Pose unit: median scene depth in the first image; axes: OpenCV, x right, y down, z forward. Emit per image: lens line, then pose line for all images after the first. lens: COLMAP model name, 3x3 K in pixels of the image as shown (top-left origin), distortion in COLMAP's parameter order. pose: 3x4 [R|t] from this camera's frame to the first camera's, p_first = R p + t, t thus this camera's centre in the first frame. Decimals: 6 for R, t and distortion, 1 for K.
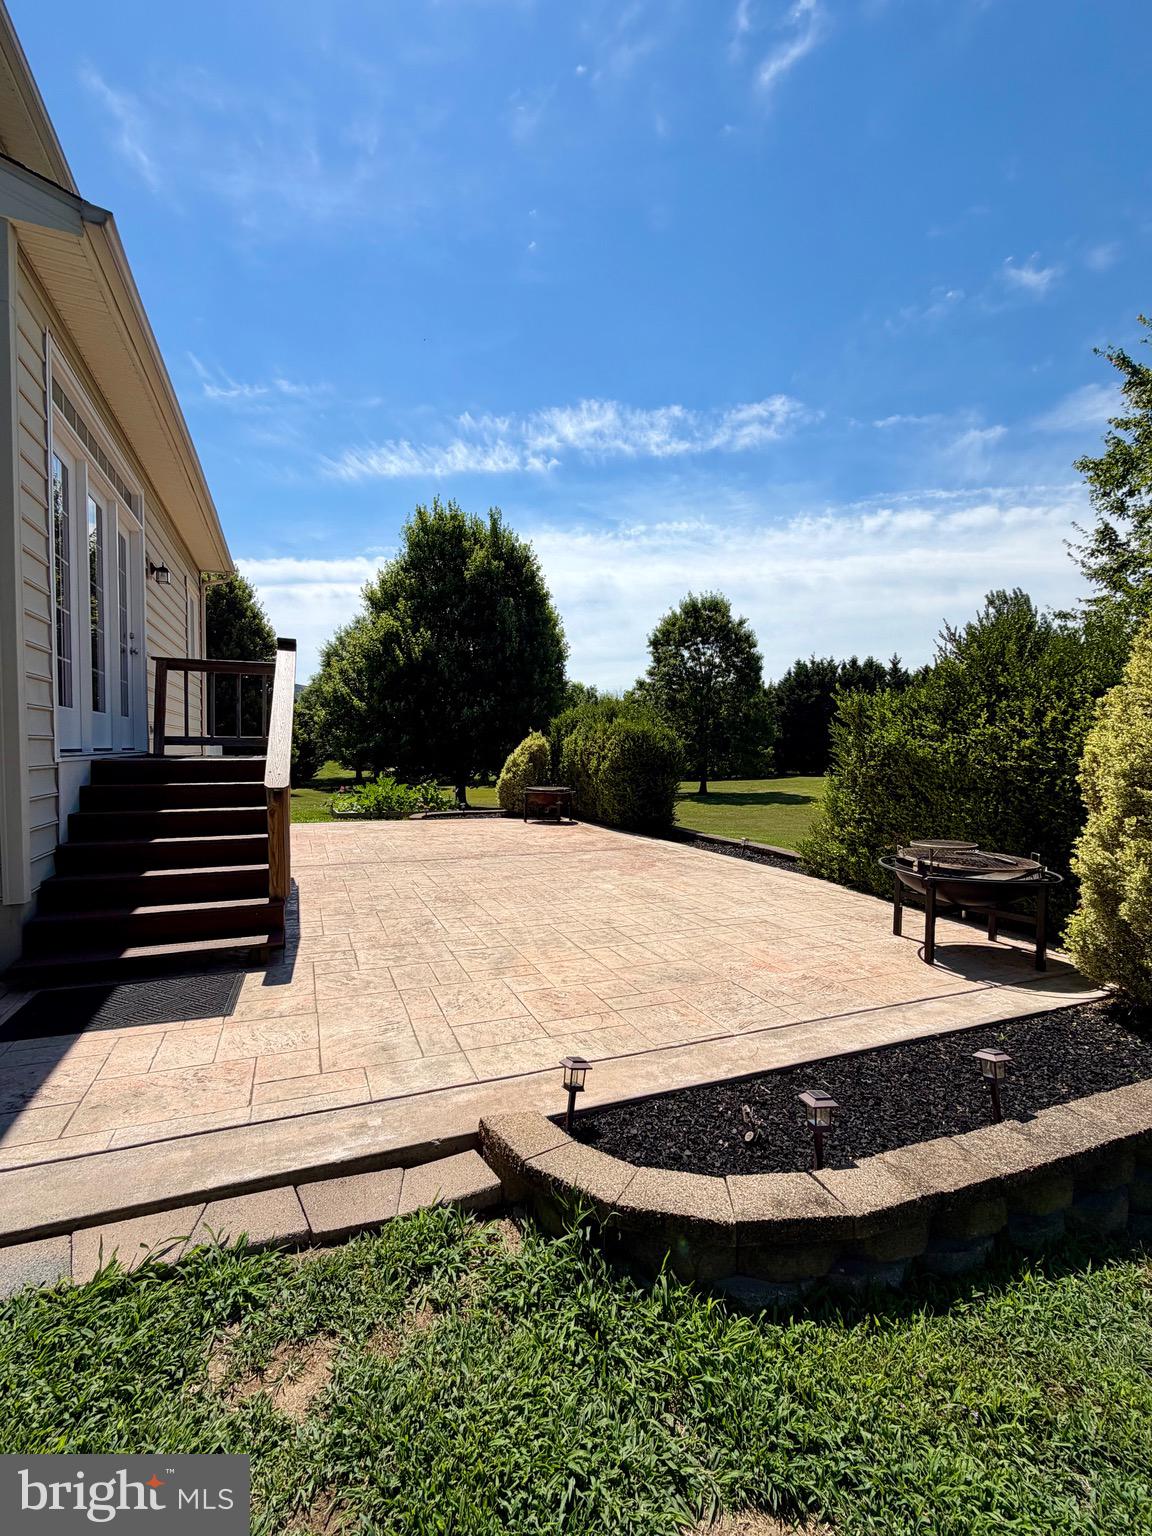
lens RADIAL K [[700.2, 0, 603.6], [0, 700.2, 772.1], [0, 0, 1]] dist [-0.004938, 0.001178]
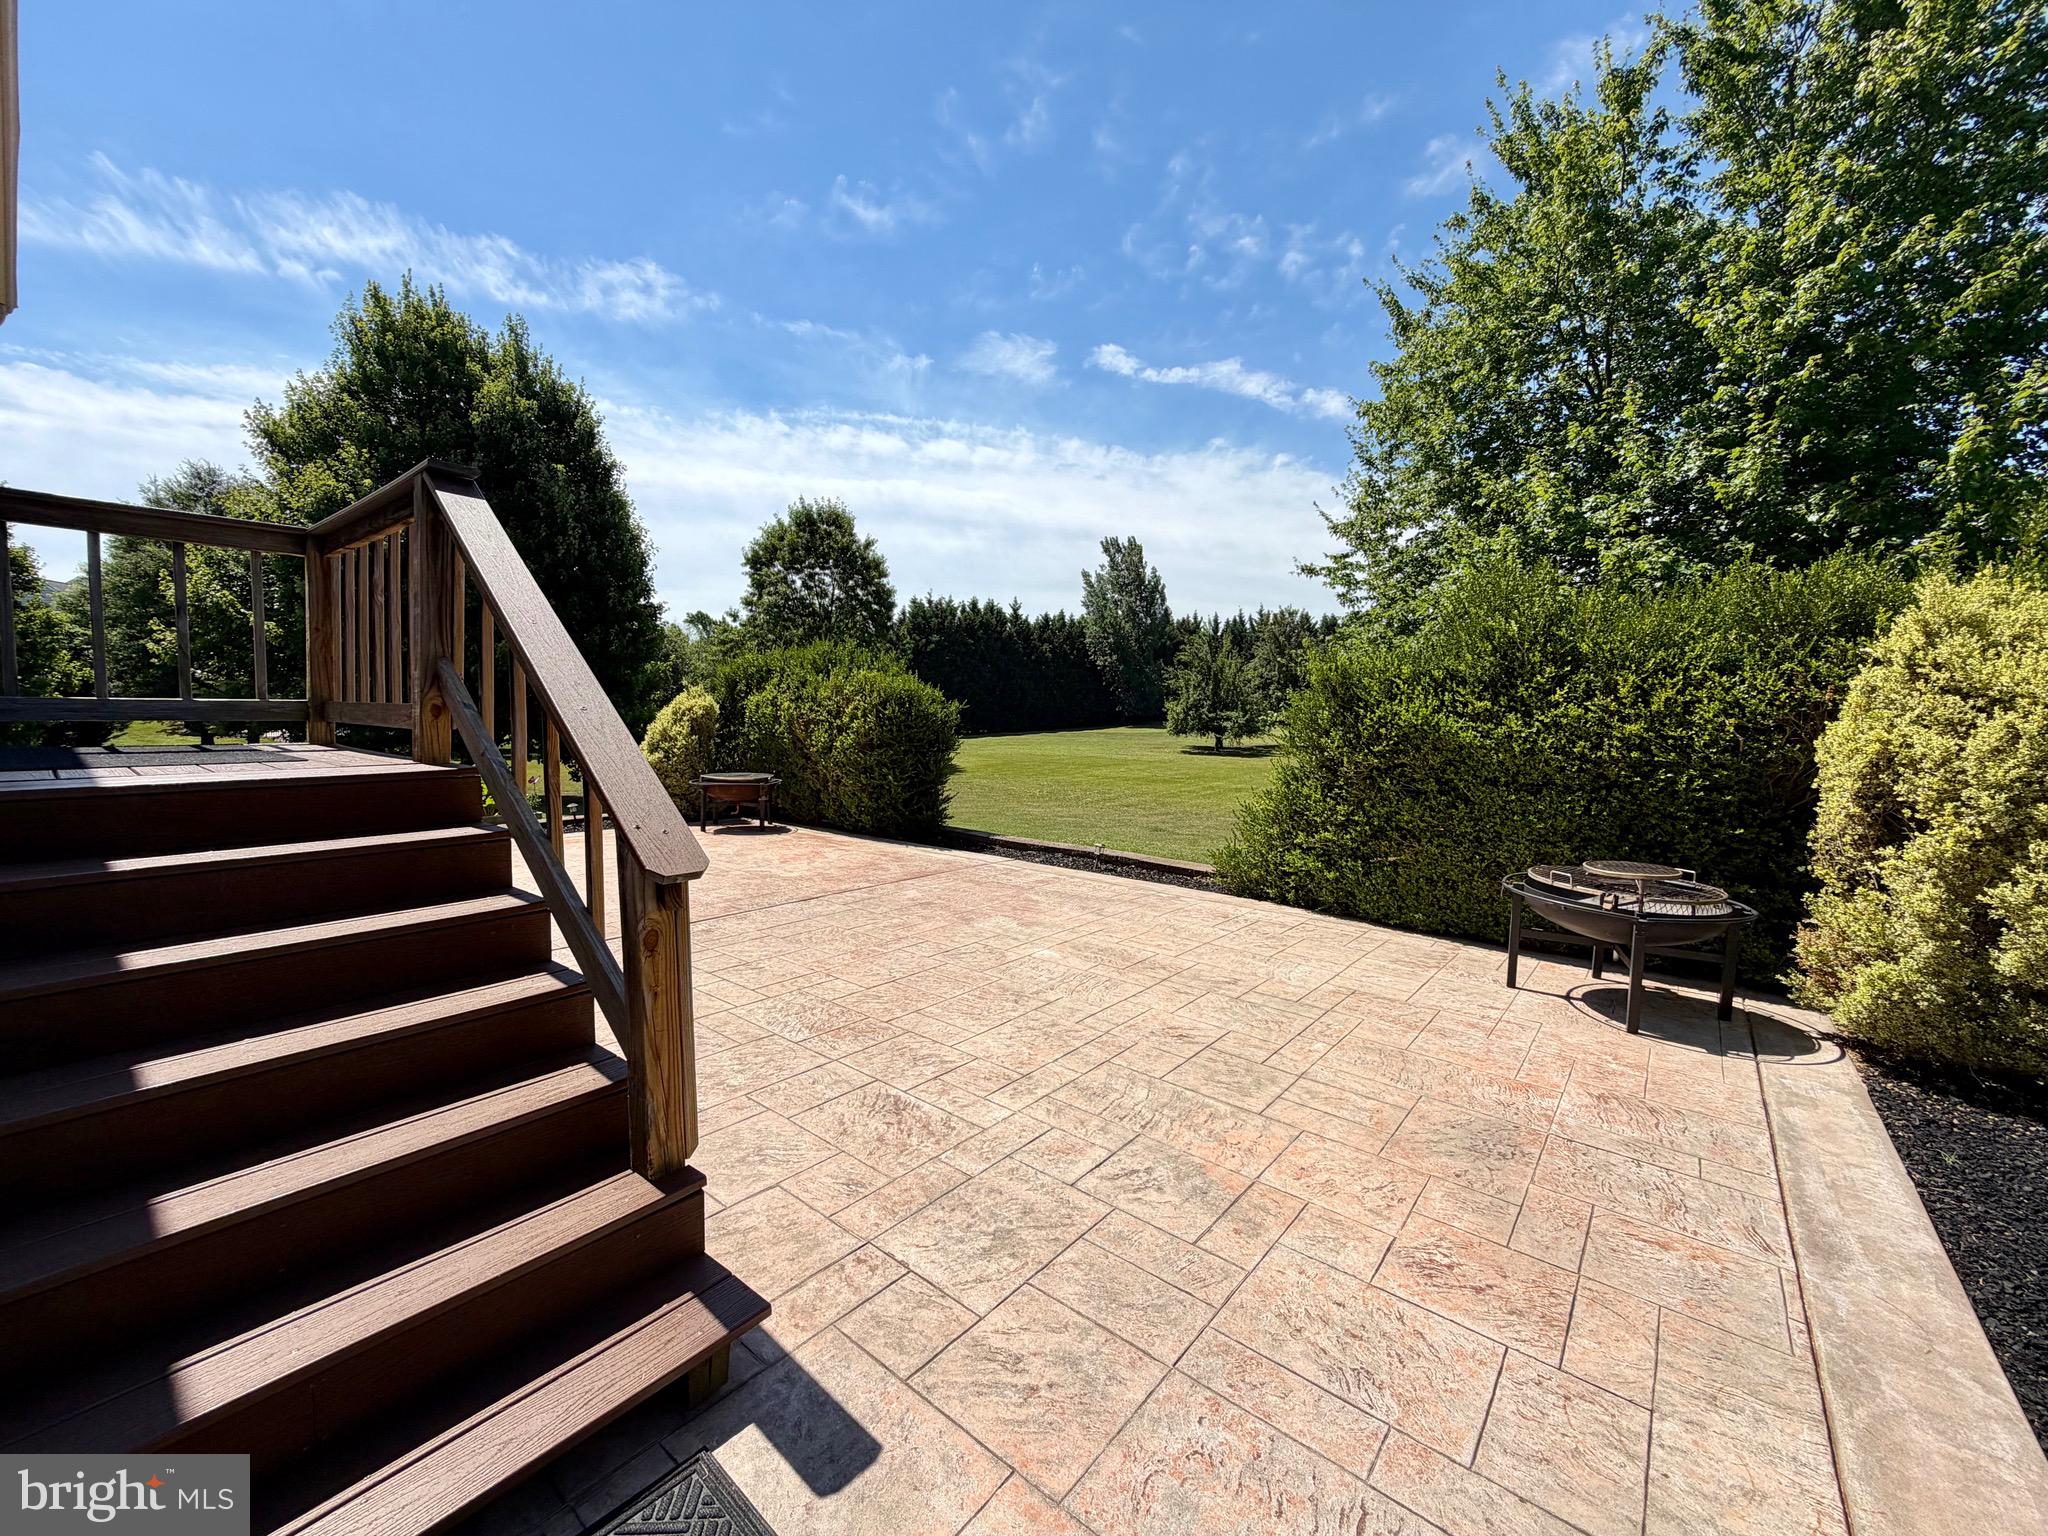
lens RADIAL K [[831.2, 0, 1043.6], [0, 831.2, 777.0], [0, 0, 1]] dist [-0.000086, 0.000442]
pose [[0.884744, -0.030192, 0.465099, -0.376930], [0.003813, 0.998335, 0.057554, -0.038279], [-0.466062, -0.049148, 0.883386, 0.410447]]
